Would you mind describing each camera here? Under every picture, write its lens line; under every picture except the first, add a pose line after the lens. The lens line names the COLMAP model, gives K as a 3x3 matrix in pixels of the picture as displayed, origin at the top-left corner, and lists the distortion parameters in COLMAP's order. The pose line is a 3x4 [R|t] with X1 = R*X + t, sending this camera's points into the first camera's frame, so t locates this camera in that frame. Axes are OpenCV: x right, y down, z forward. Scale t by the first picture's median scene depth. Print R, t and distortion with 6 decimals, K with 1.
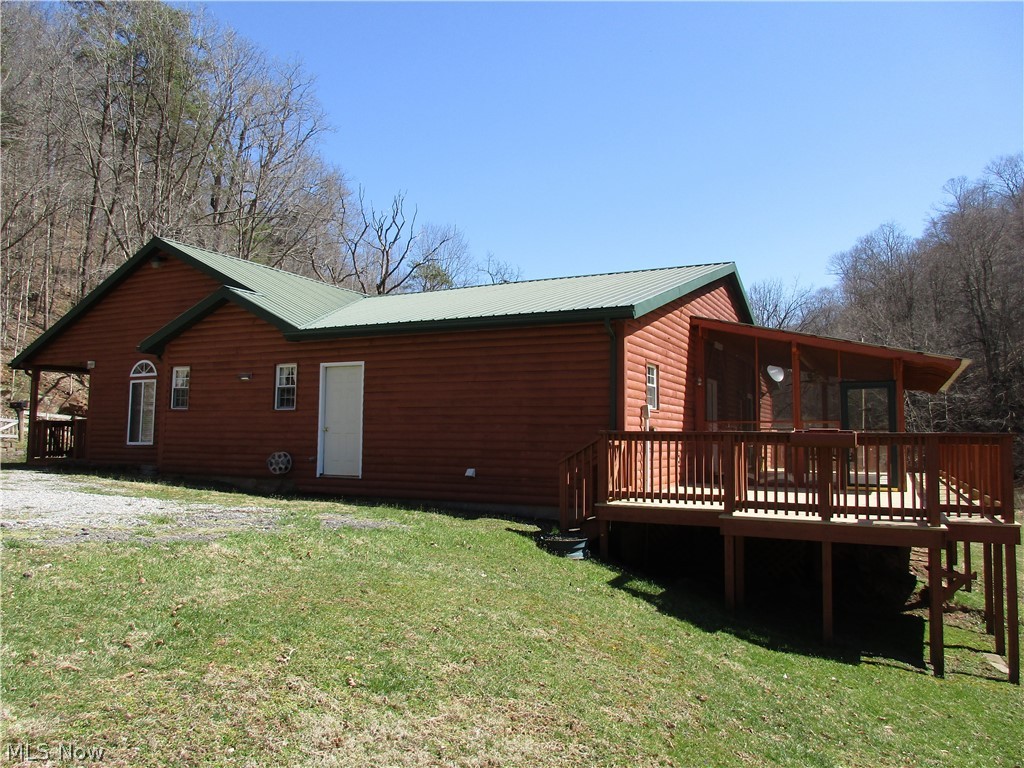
lens RADIAL K [[761.7, 0, 509.6], [0, 761.7, 381.9], [0, 0, 1]] dist [0.014105, 0.003689]
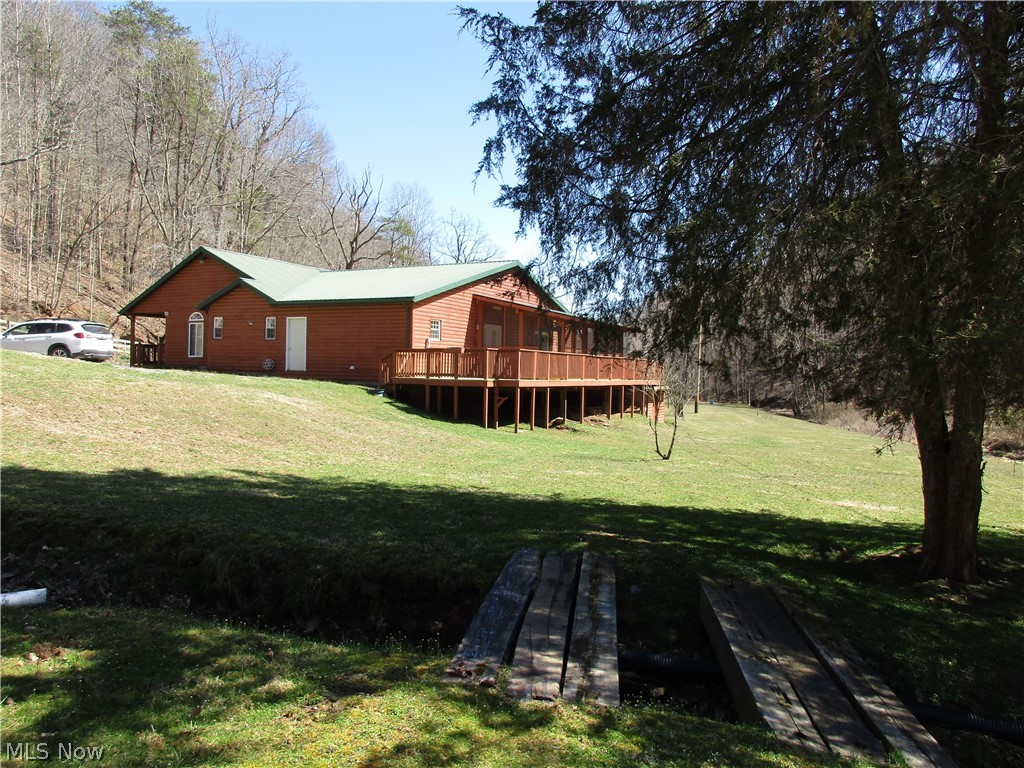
lens RADIAL K [[761.7, 0, 515.4], [0, 761.7, 385.9], [0, 0, 1]] dist [0.014105, 0.003689]
pose [[0.999954, 0.007981, 0.005313, 0.340516], [-0.008444, 0.995558, 0.093767, -0.035181], [-0.004542, -0.093808, 0.995580, -1.018802]]
